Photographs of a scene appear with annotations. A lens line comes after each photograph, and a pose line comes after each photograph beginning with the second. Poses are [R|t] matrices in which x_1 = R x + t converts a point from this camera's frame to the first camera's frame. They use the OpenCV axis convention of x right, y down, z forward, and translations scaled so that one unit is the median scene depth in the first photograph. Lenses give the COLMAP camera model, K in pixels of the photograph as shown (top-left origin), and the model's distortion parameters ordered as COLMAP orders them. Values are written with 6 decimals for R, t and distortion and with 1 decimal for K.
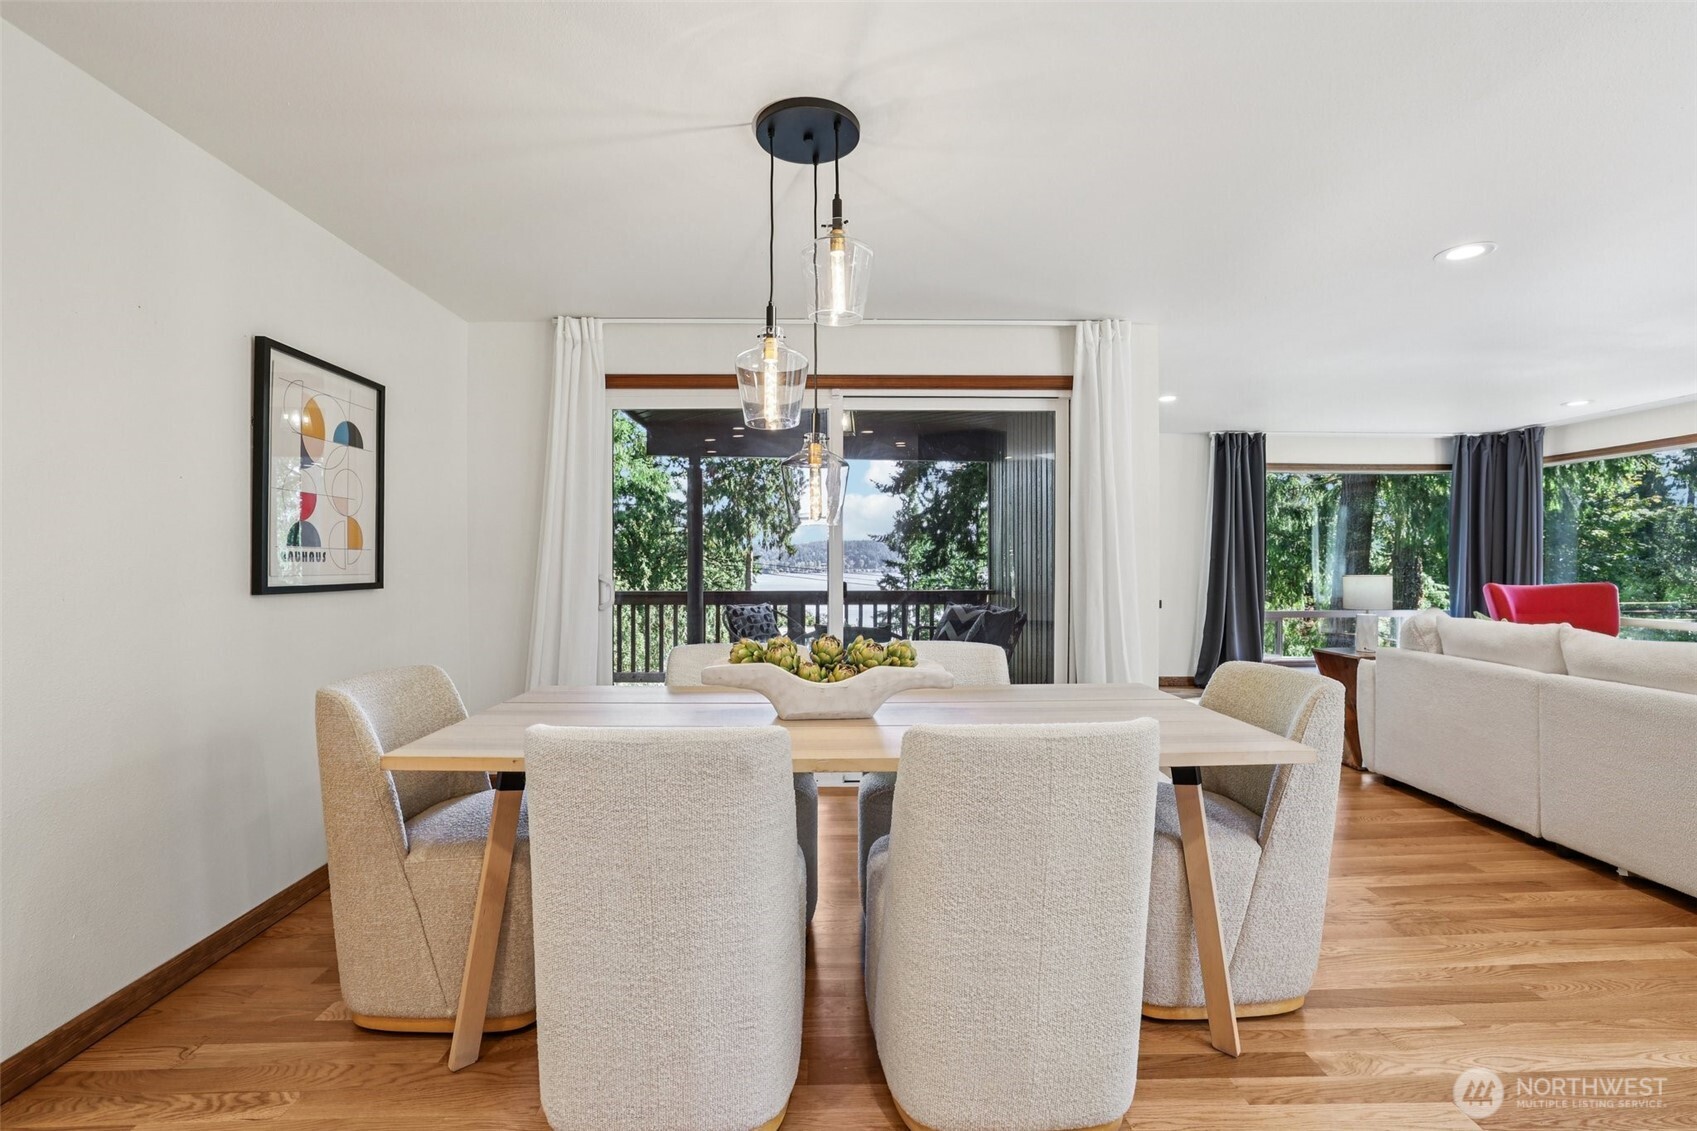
lens RADIAL K [[750.2, 0, 831.8], [0, 750.2, 574.0], [0, 0, 1]] dist [-0.049624, 0.017326]
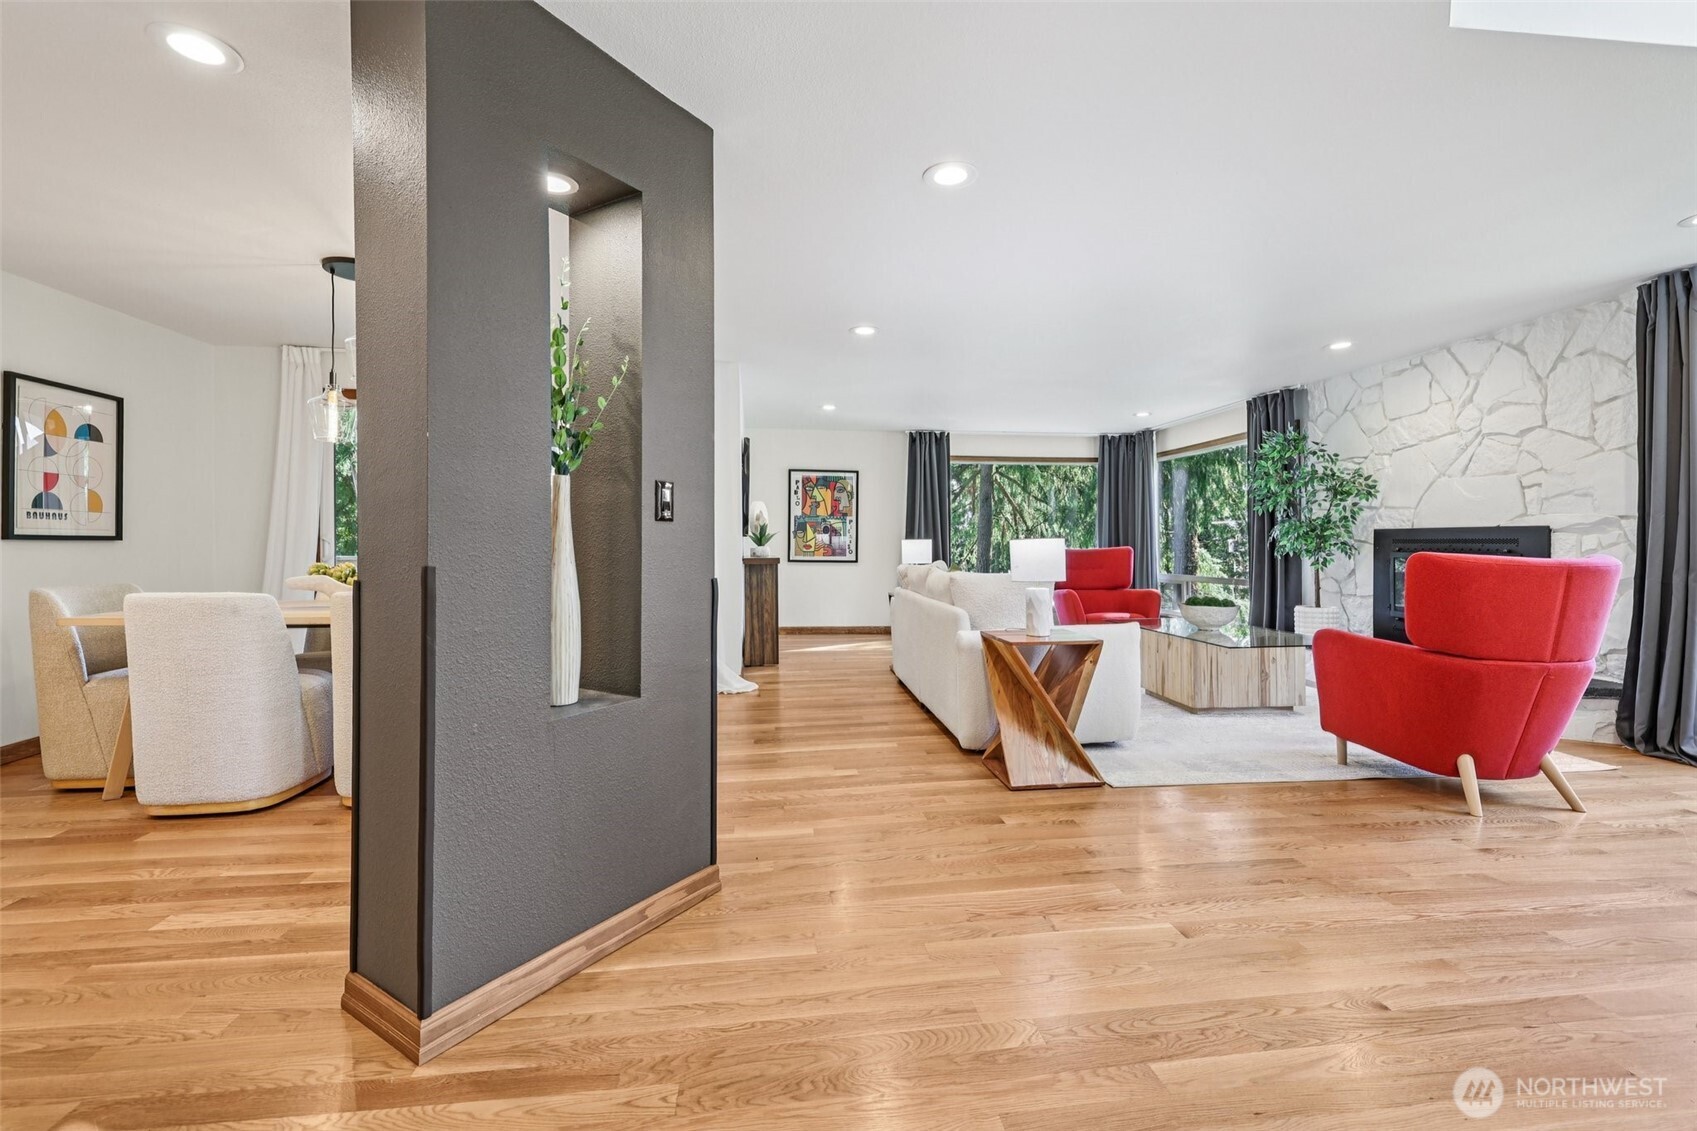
lens RADIAL K [[749.8, 0, 842.8], [0, 749.8, 547.4], [0, 0, 1]] dist [0.002955, 0.000186]
pose [[0.994410, 0.001978, 0.105568, 0.590735], [-0.000825, 0.999940, -0.010962, 0.045831], [-0.105584, 0.010814, 0.994352, -0.559137]]
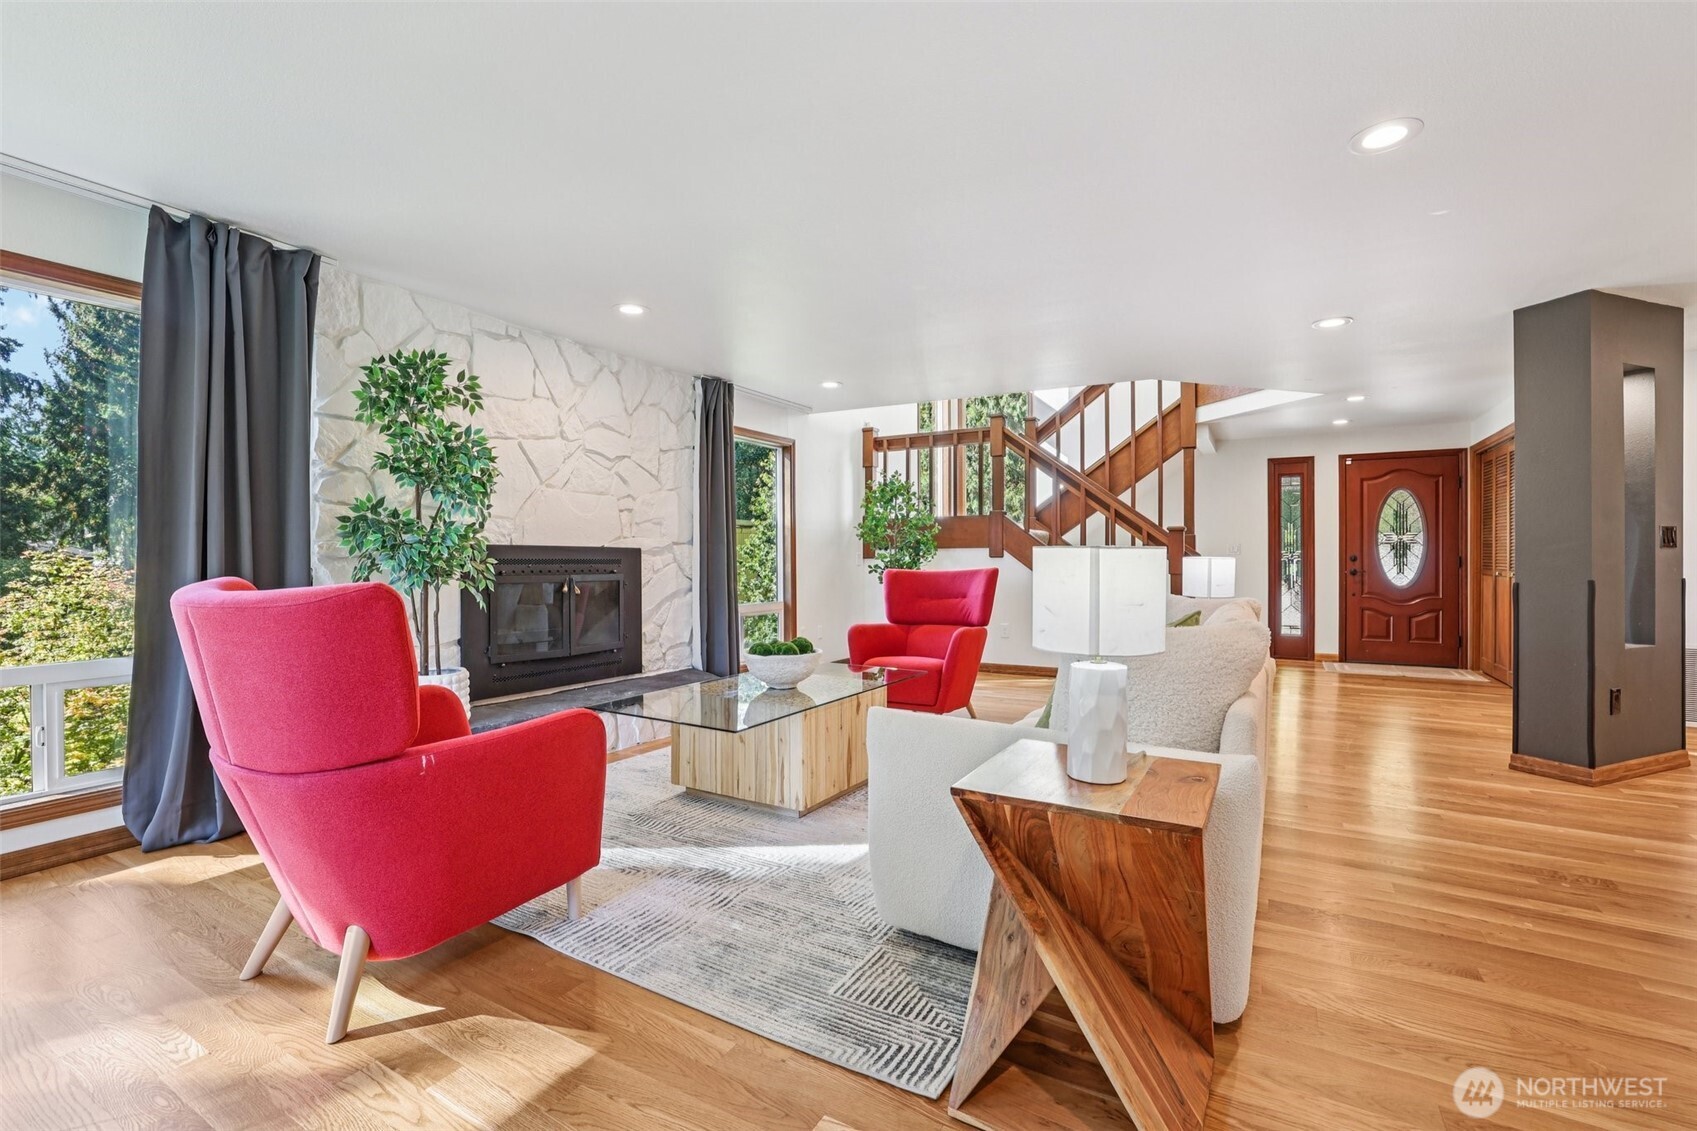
lens RADIAL K [[735.8, 0, 850.8], [0, 735.8, 555.0], [0, 0, 1]] dist [0.000314, -0.000320]
pose [[-0.853901, -0.006994, 0.520389, 0.862232], [-0.000417, 0.999919, 0.012755, -0.016713], [-0.520435, 0.010675, -0.853834, 1.804813]]
